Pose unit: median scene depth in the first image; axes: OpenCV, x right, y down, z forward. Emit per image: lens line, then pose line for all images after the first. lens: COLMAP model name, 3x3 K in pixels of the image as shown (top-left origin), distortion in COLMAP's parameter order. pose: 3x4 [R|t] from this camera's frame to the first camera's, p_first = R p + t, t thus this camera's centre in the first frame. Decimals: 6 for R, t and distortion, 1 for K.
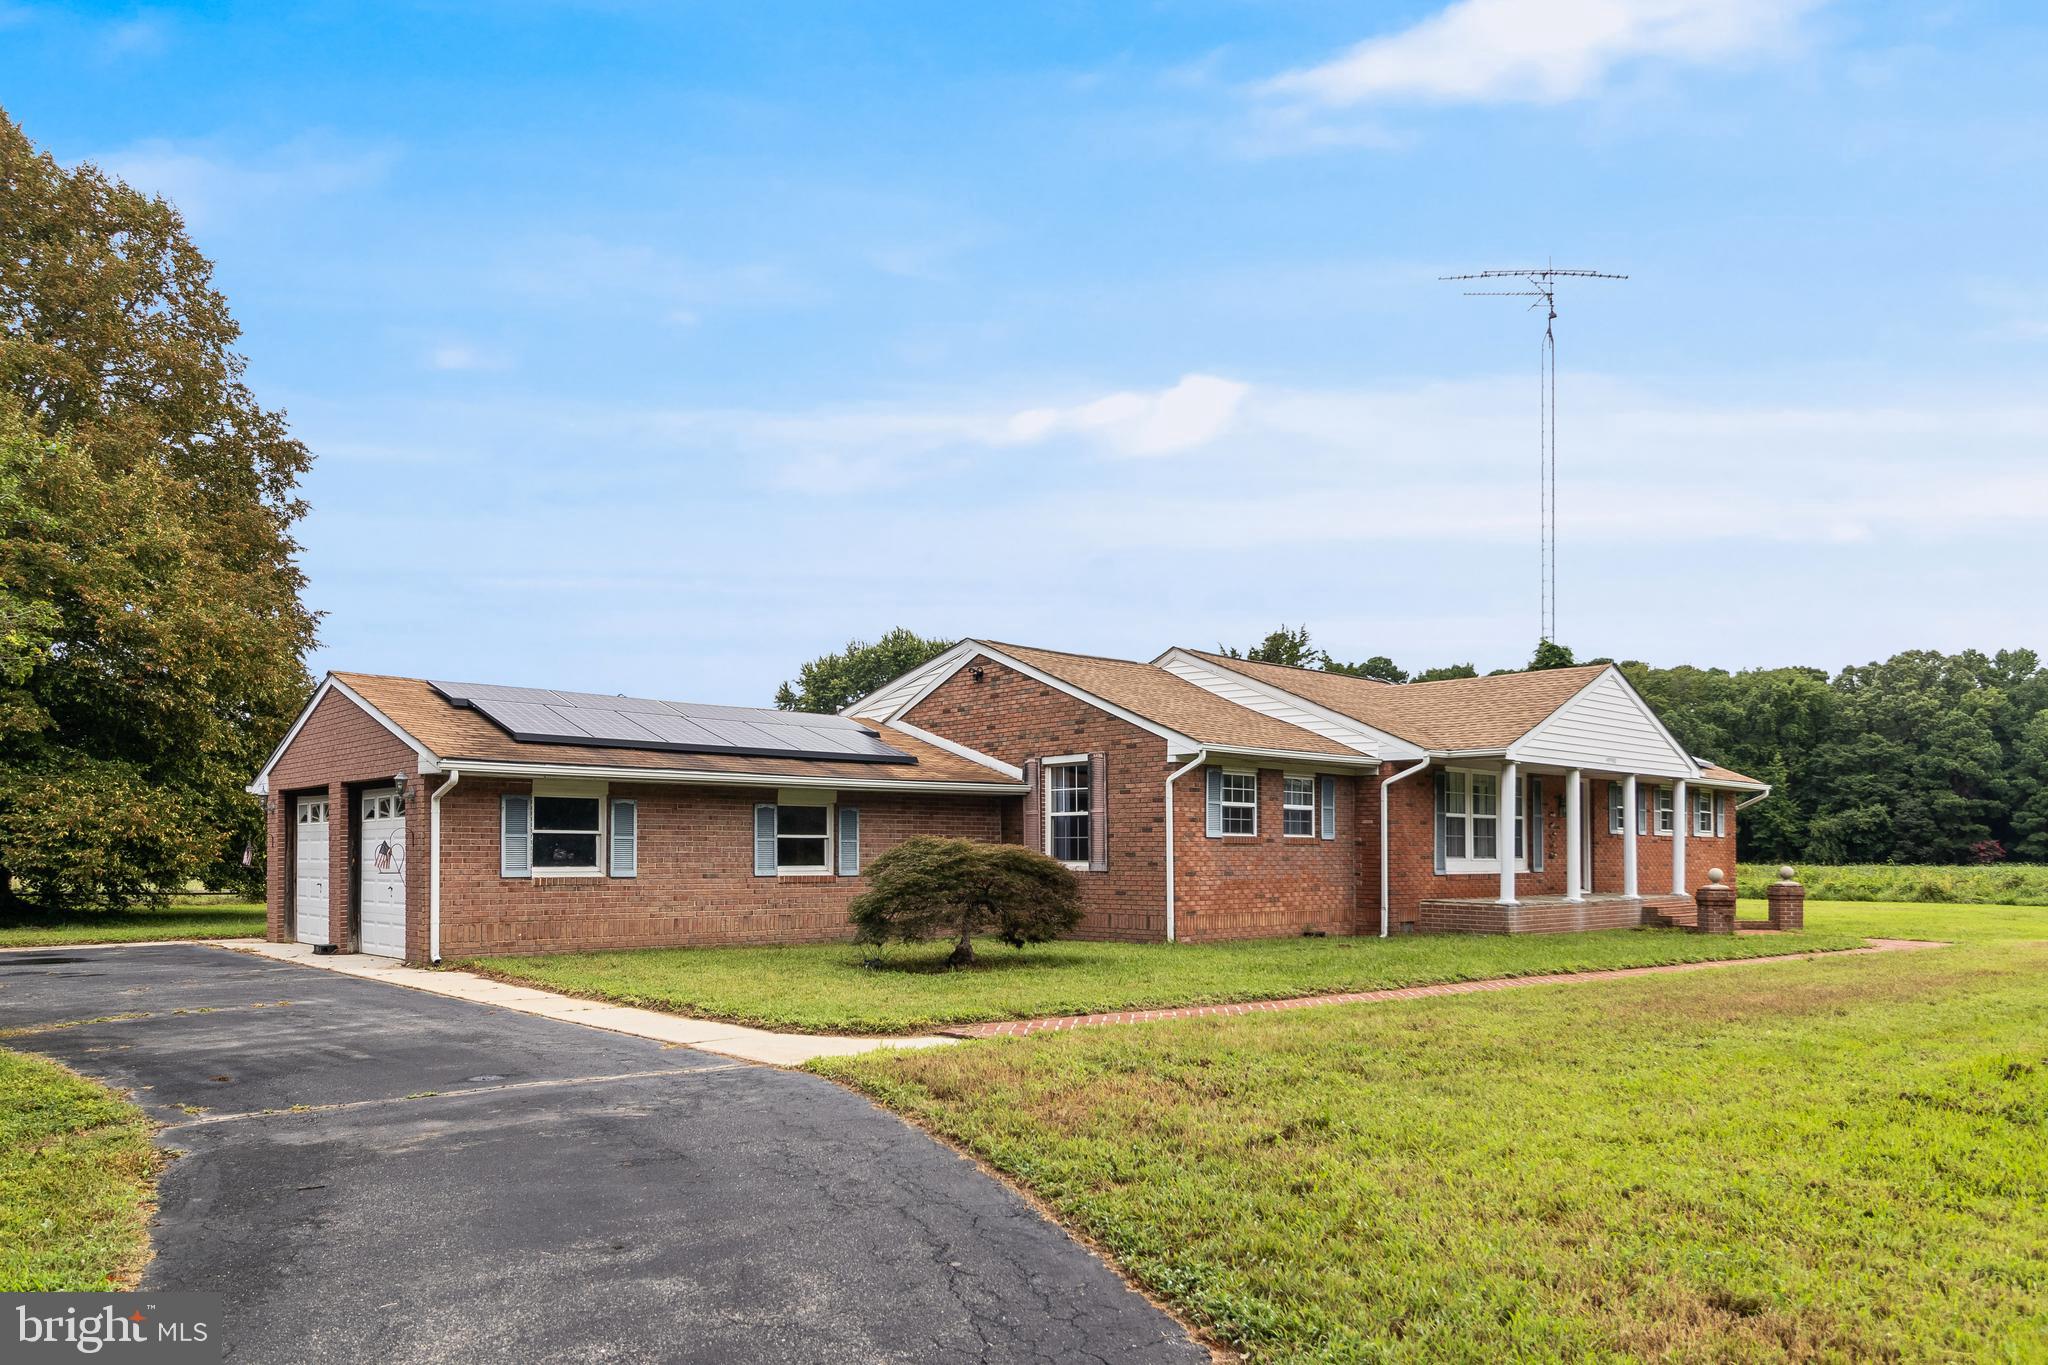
lens RADIAL K [[1332.4, 0, 1024.0], [0, 1332.4, 682.5], [0, 0, 1]] dist [0.008177, 0.000225]
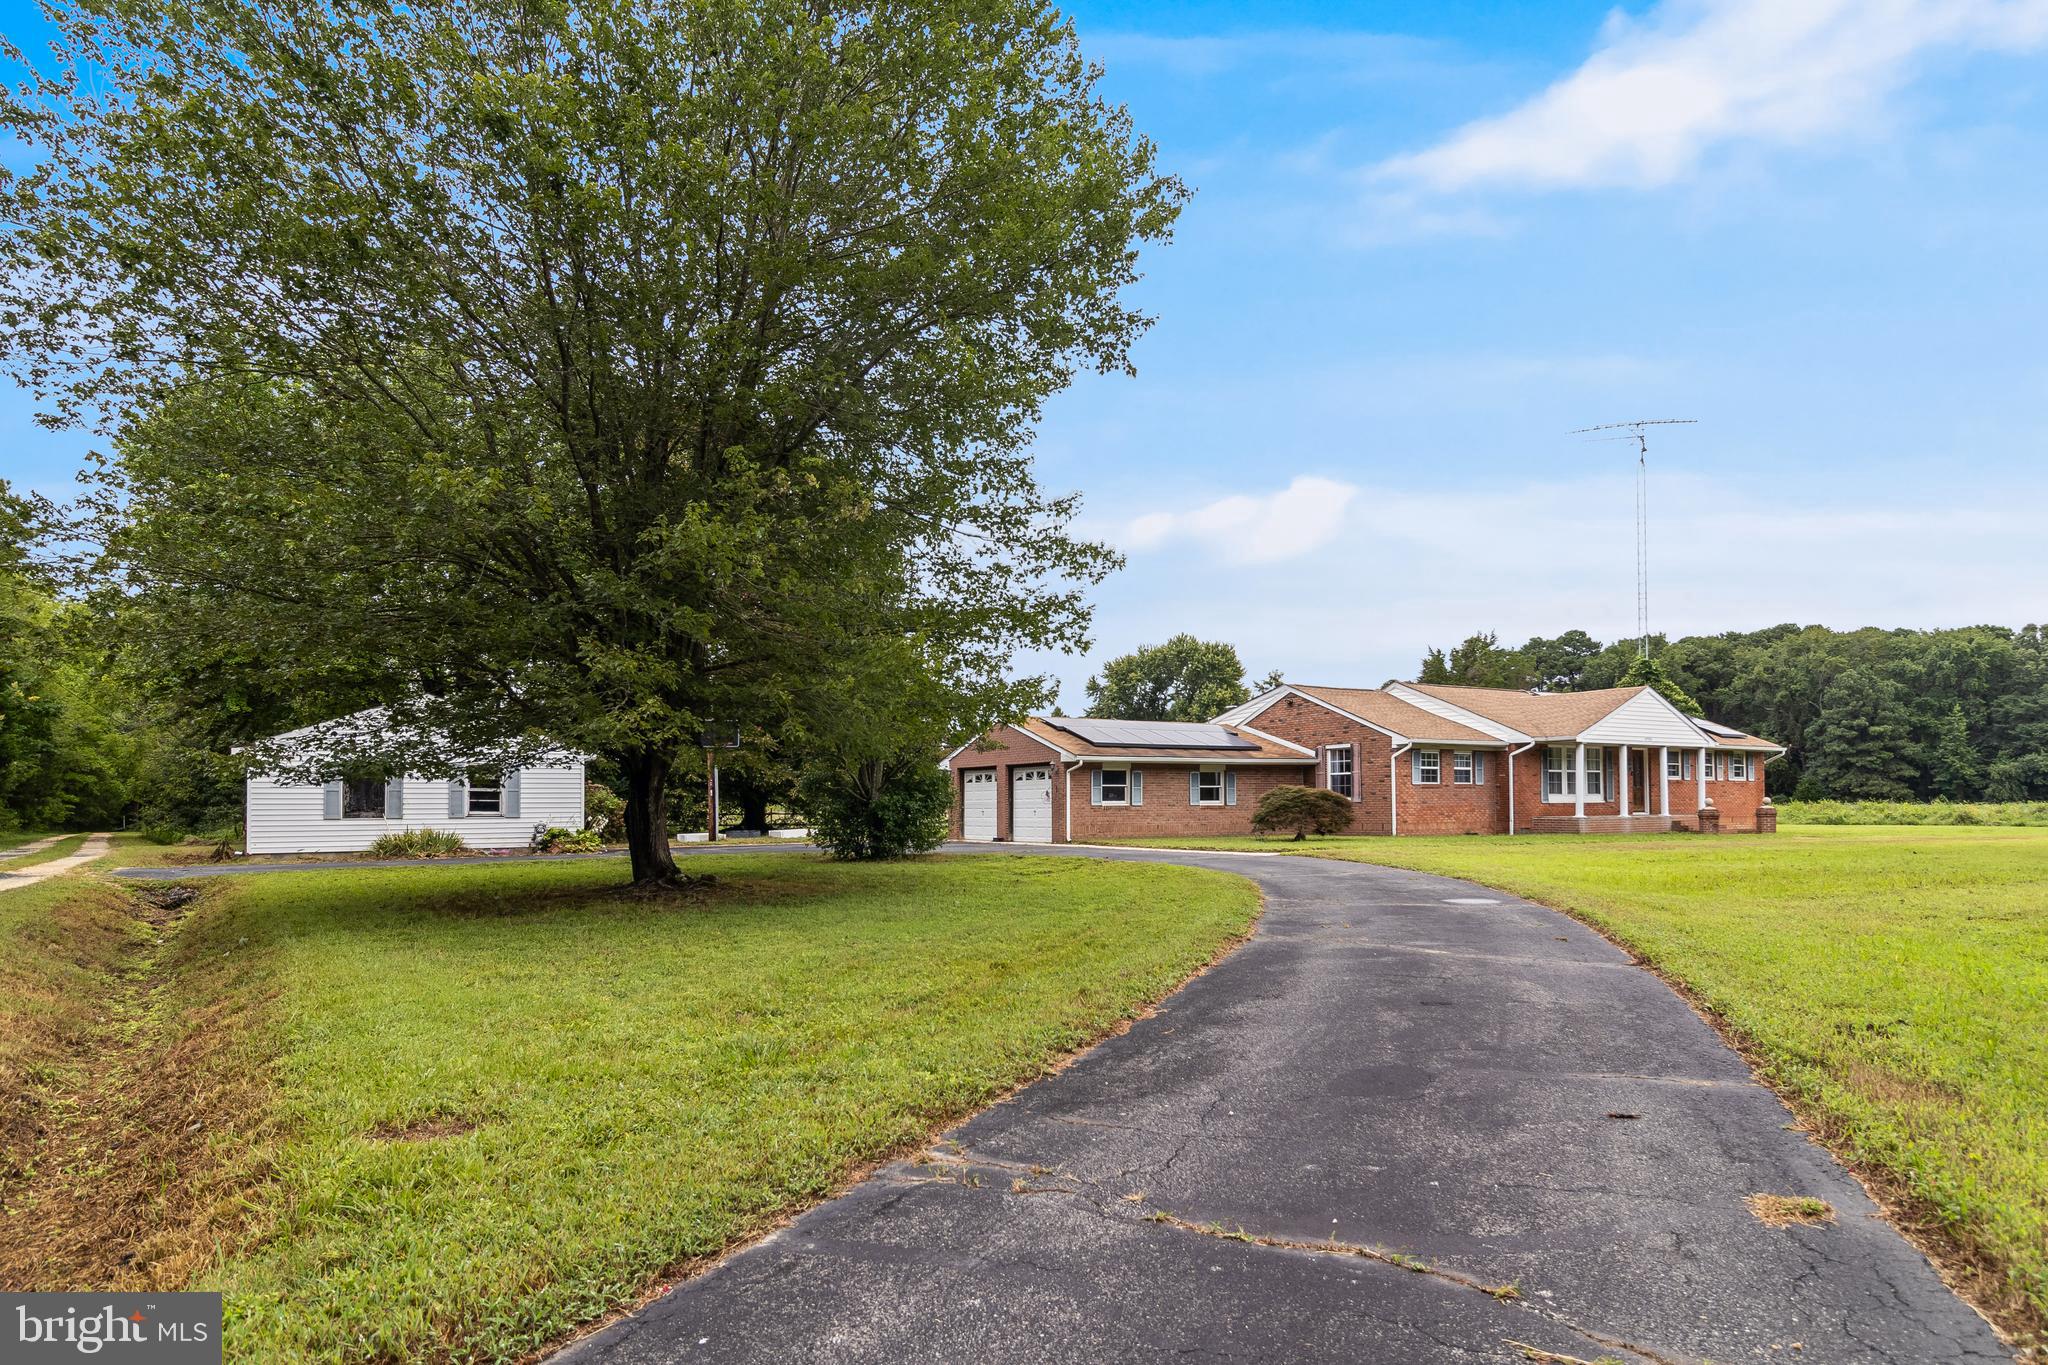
lens RADIAL K [[1312.3, 0, 1022.1], [0, 1312.3, 740.8], [0, 0, 1]] dist [0.040847, -0.000031]
pose [[0.986942, -0.019198, -0.159930, -0.112600], [0.031448, 0.996731, 0.074422, -0.103895], [0.157978, -0.078479, 0.984319, -0.935962]]
